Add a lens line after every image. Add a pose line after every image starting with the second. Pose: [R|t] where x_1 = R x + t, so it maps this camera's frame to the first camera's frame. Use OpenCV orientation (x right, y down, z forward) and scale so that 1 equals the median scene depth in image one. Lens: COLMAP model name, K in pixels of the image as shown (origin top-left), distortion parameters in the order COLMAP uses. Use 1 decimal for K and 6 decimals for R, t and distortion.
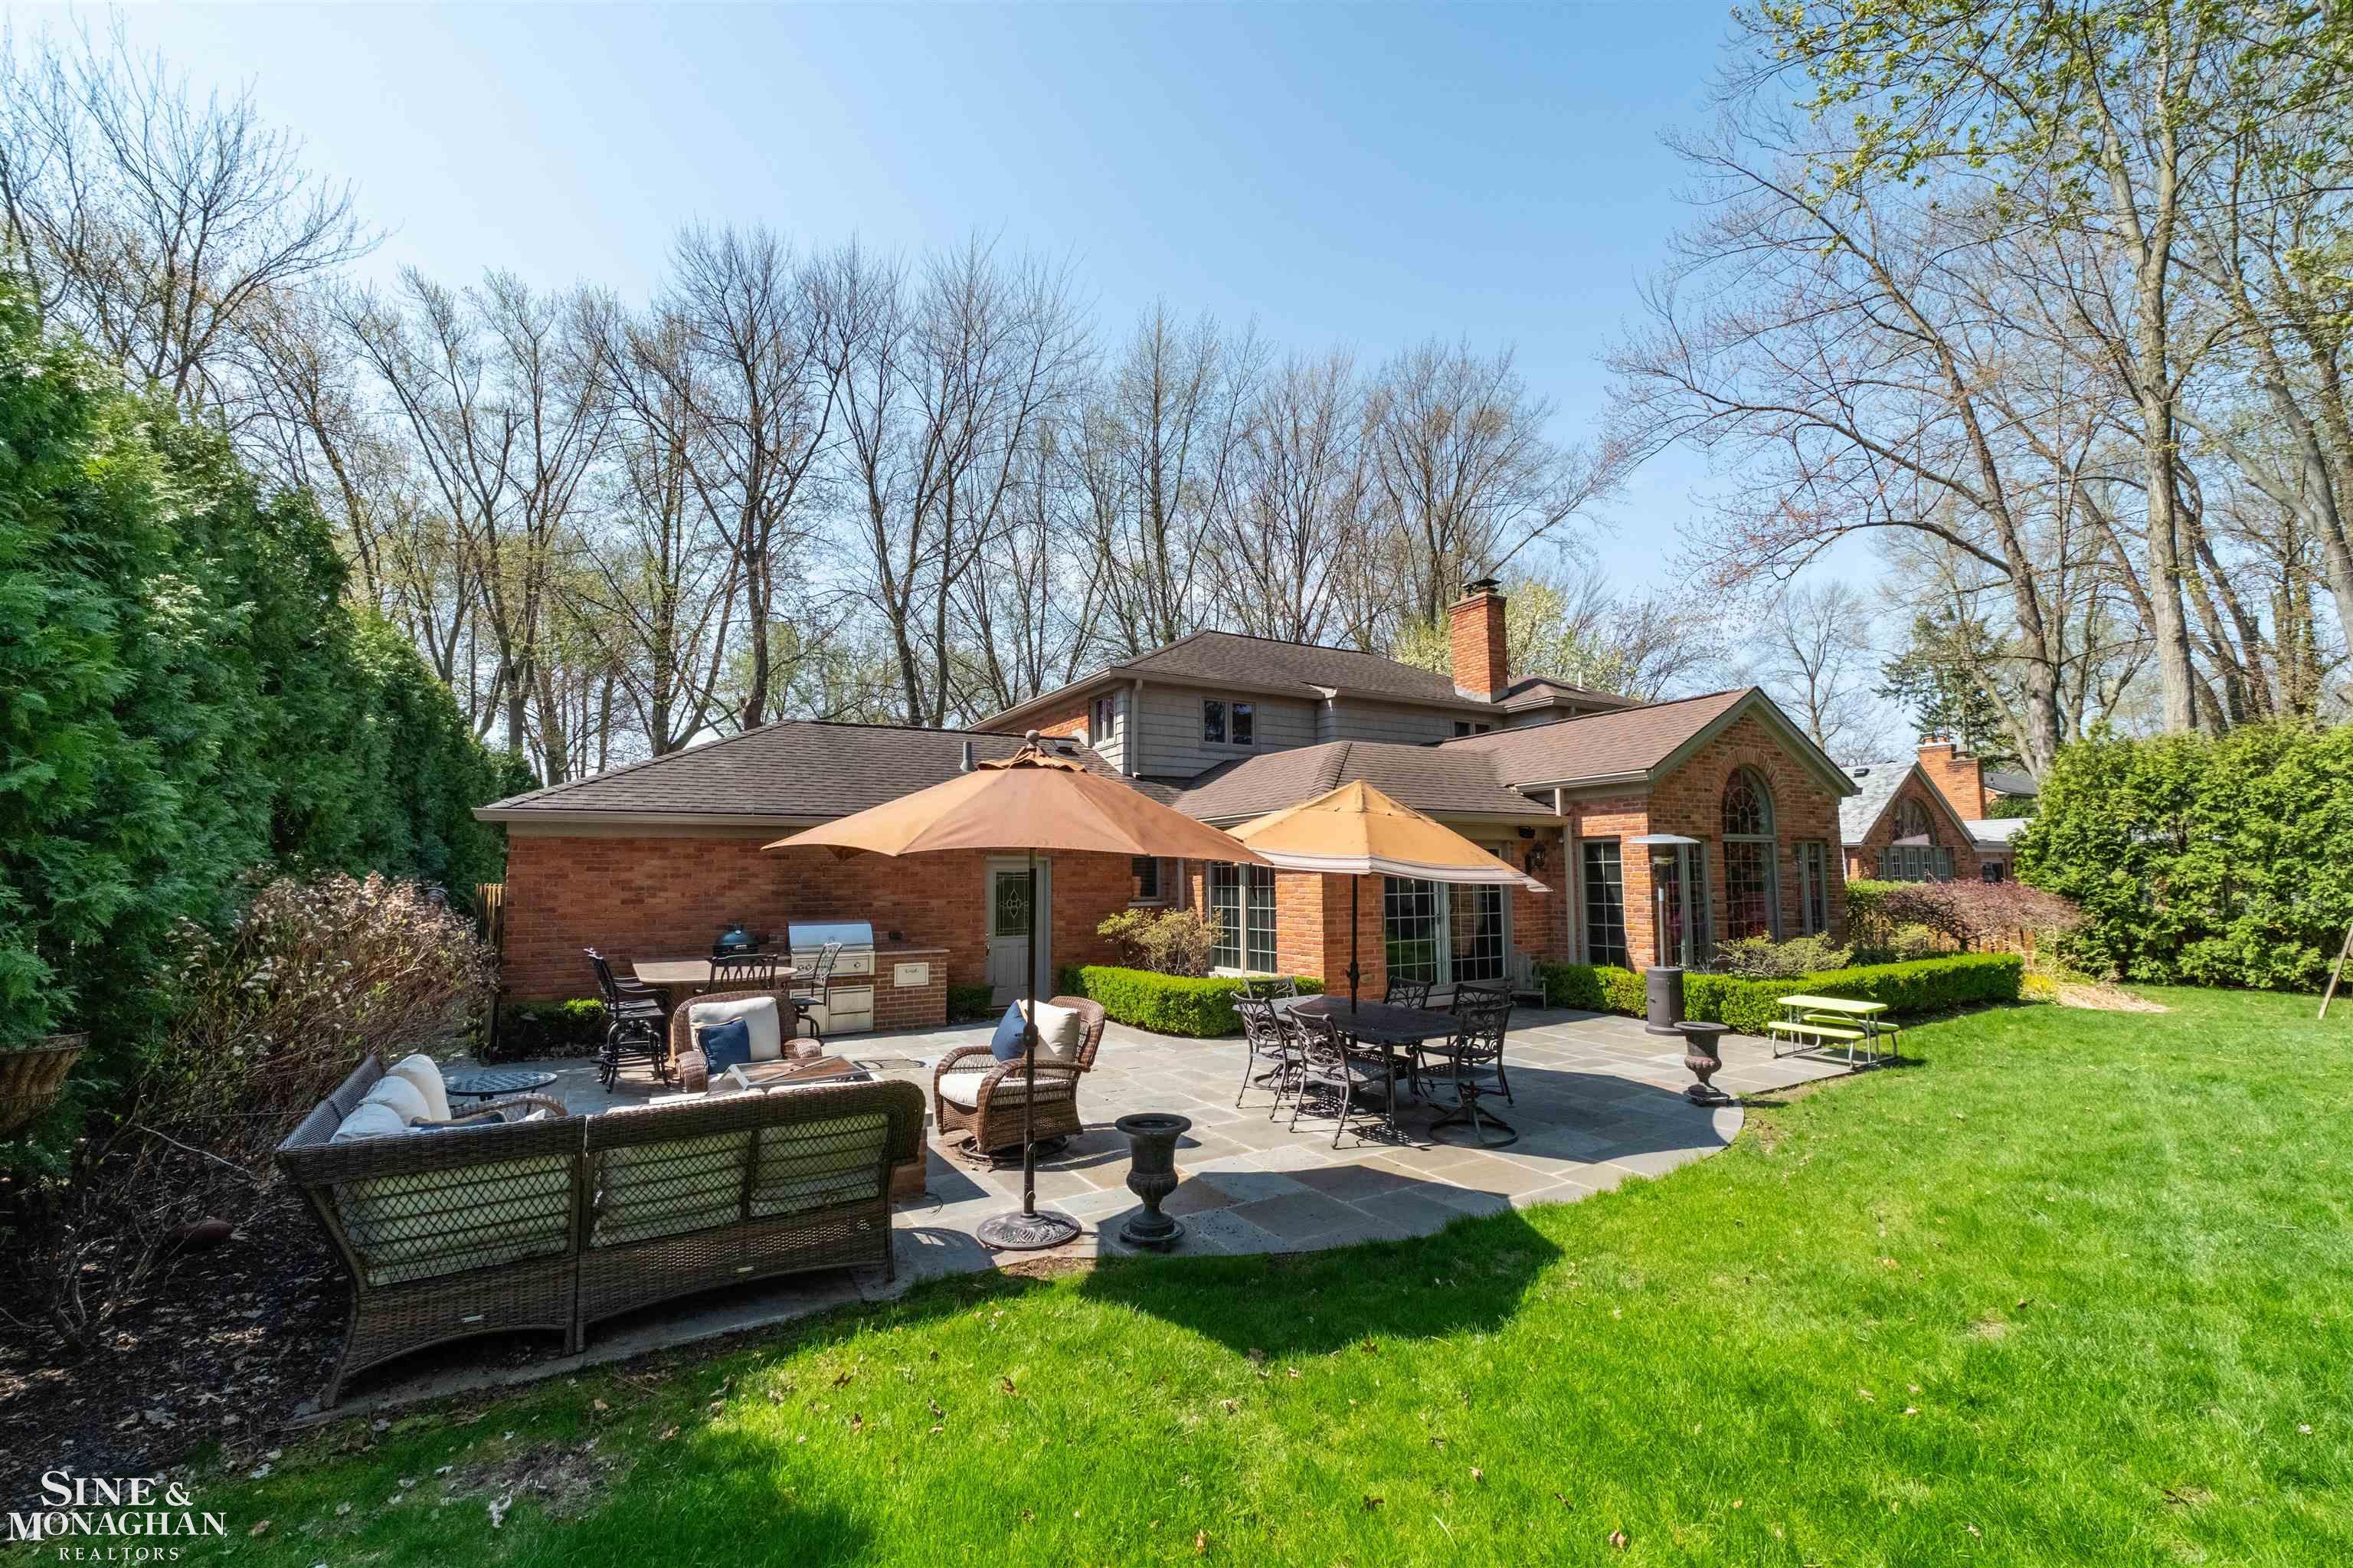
lens RADIAL K [[986.4, 0, 1165.5], [0, 986.4, 786.2], [0, 0, 1]] dist [-0.001290, -0.001349]
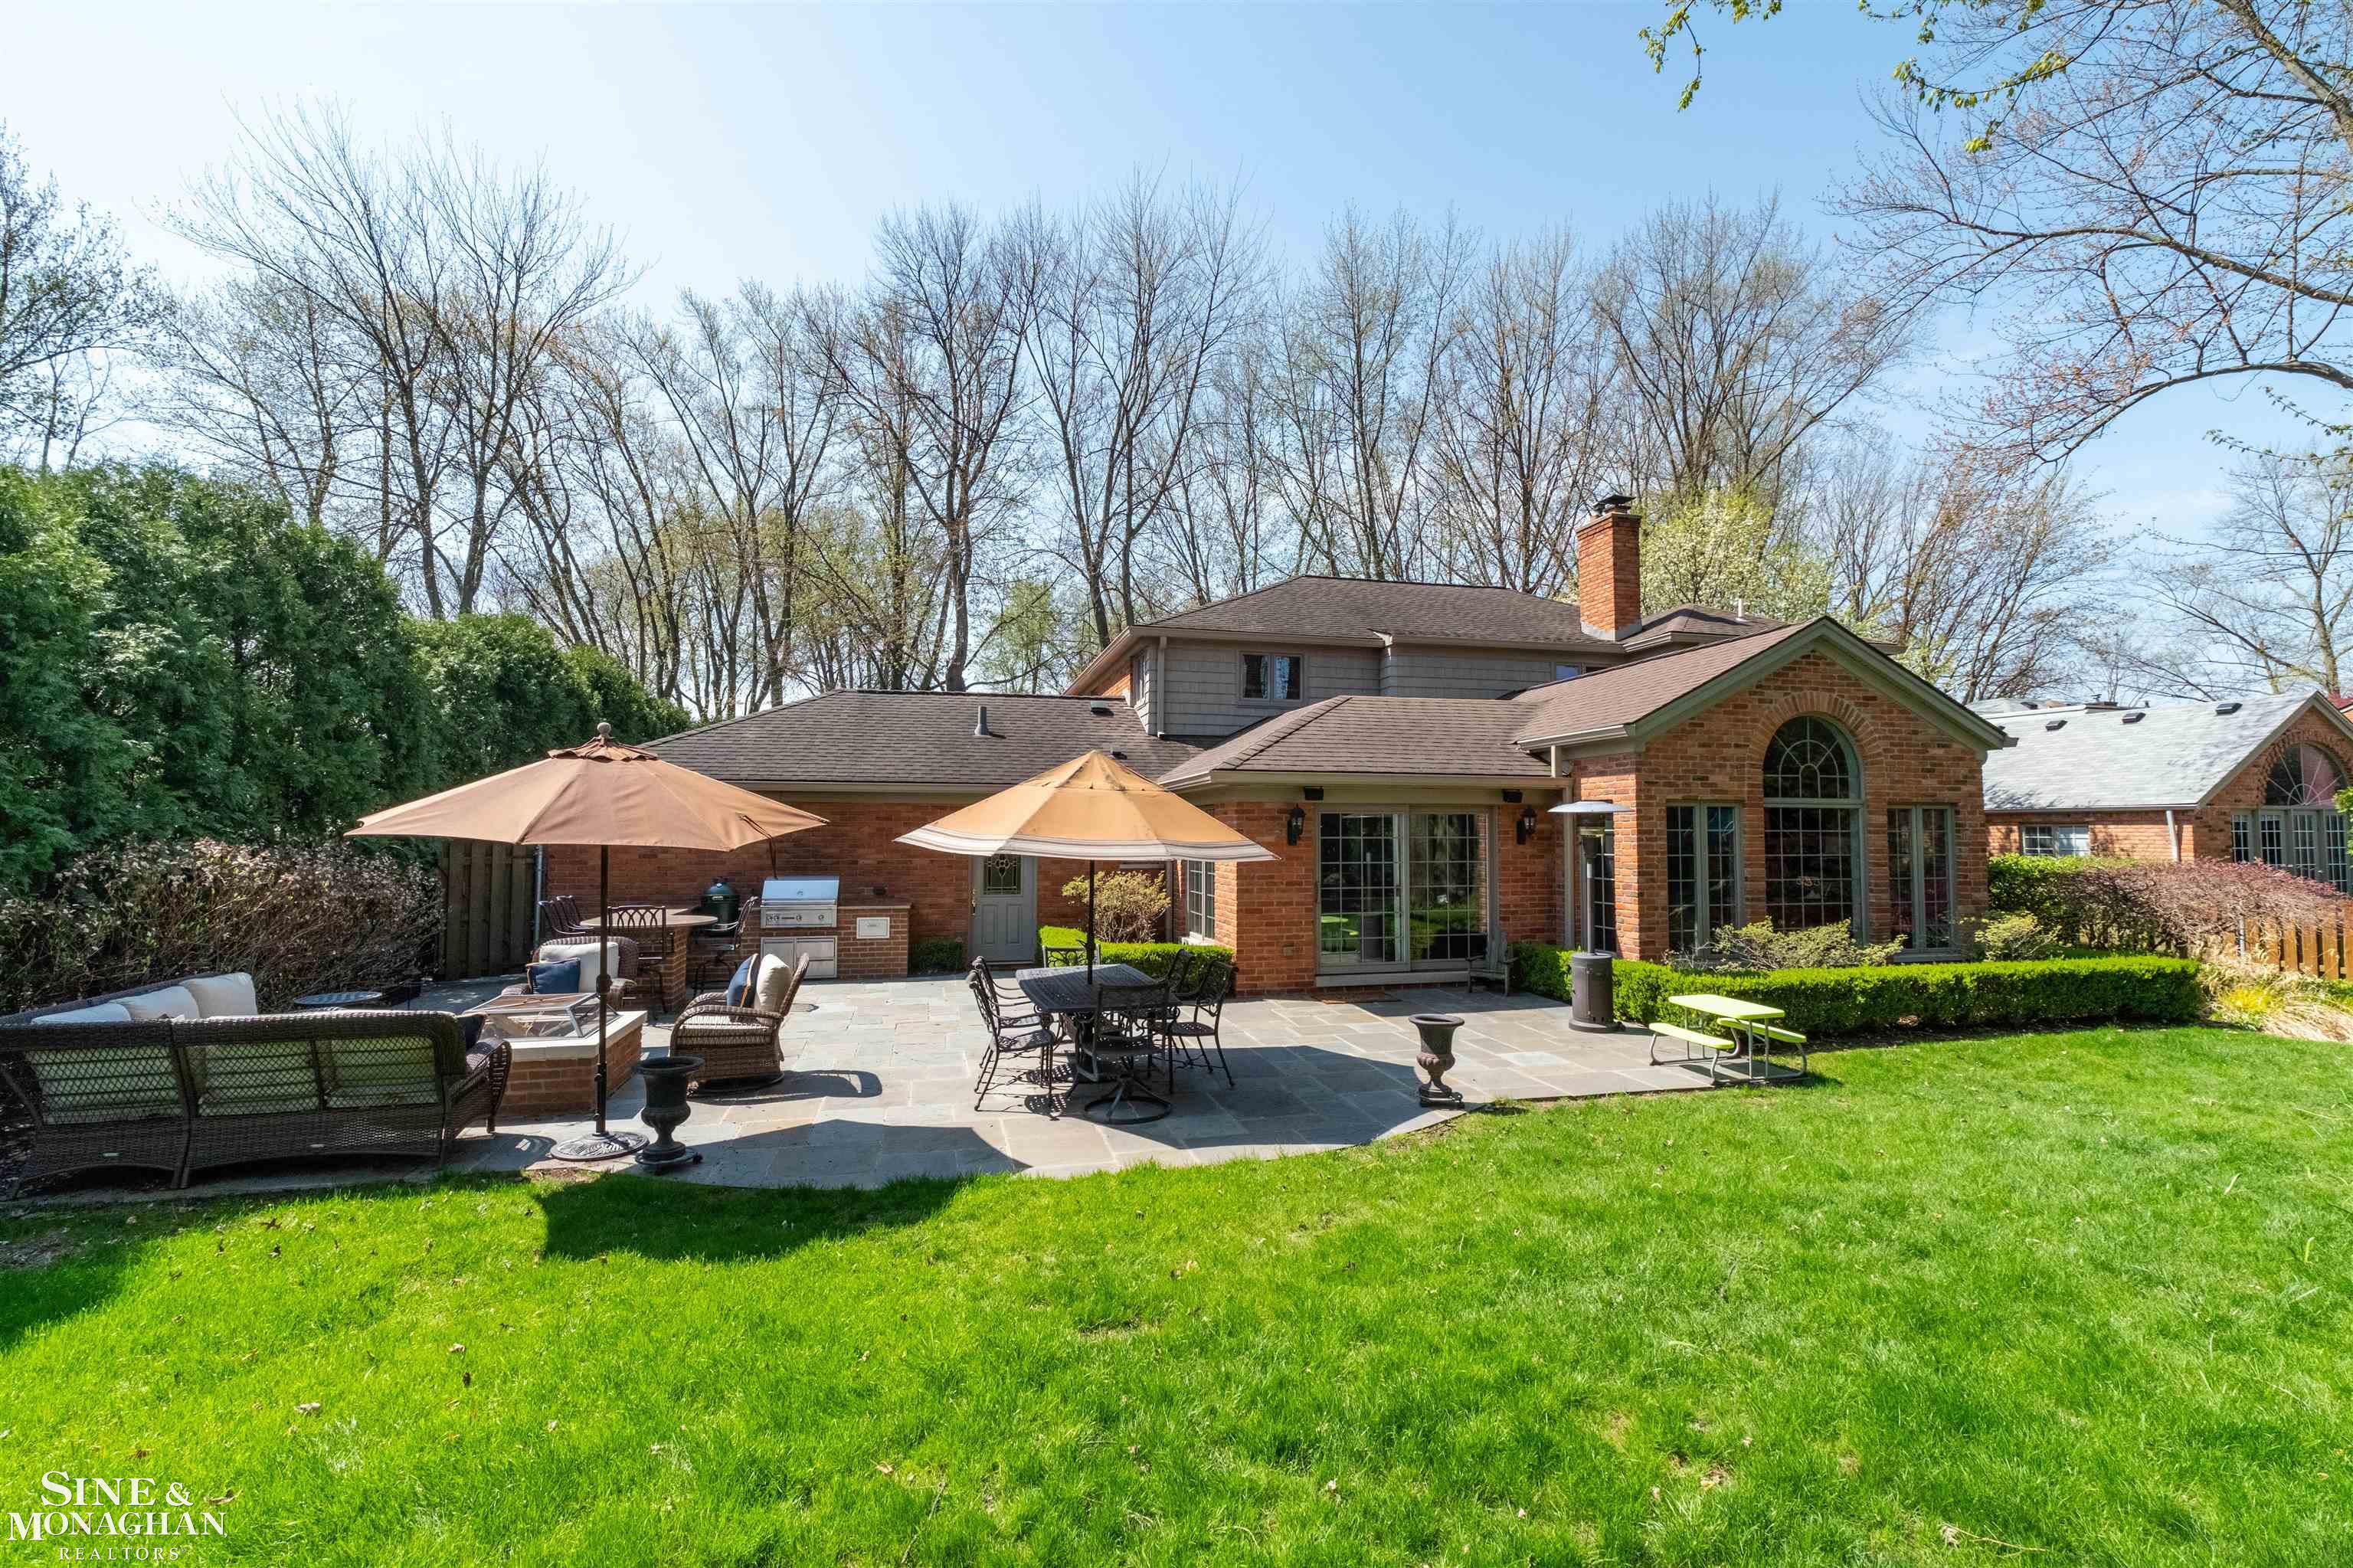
lens RADIAL K [[1048.9, 0, 1180.6], [0, 1048.9, 775.0], [0, 0, 1]] dist [-0.002530, 0.000279]
pose [[0.953066, -0.004750, -0.302726, 0.294209], [0.016765, 0.999171, 0.037102, -0.009767], [0.302299, -0.040435, 0.952355, 0.010394]]
